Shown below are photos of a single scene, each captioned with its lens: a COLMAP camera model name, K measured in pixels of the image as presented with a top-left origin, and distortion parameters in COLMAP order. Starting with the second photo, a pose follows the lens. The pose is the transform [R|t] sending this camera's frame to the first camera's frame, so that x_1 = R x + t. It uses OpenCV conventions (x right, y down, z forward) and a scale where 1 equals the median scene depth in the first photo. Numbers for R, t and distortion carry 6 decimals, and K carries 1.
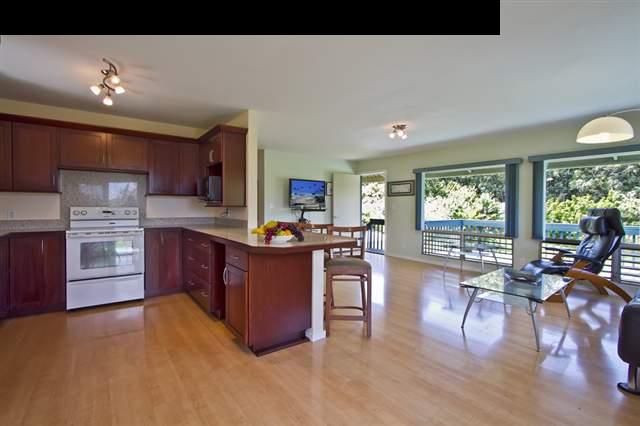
lens RADIAL K [[306.1, 0, 306.2], [0, 306.1, 207.6], [0, 0, 1]] dist [-0.001710, -0.000167]
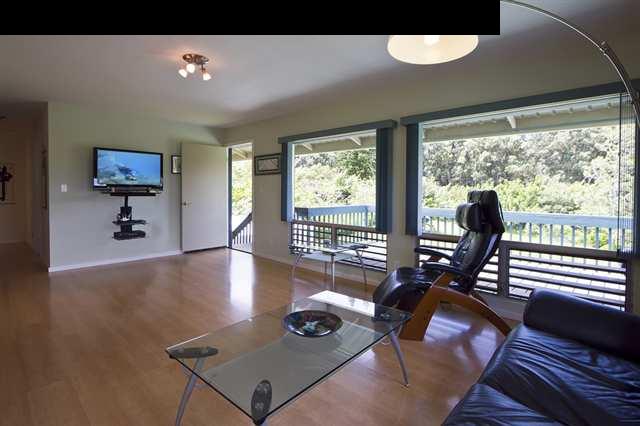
lens RADIAL K [[330.4, 0, 301.3], [0, 330.4, 193.8], [0, 0, 1]] dist [0.012879, 0.000086]
pose [[0.986915, -0.001485, 0.161235, 0.399401], [0.000358, 0.999975, 0.007017, 0.003719], [-0.161241, -0.006867, 0.986891, 0.300278]]
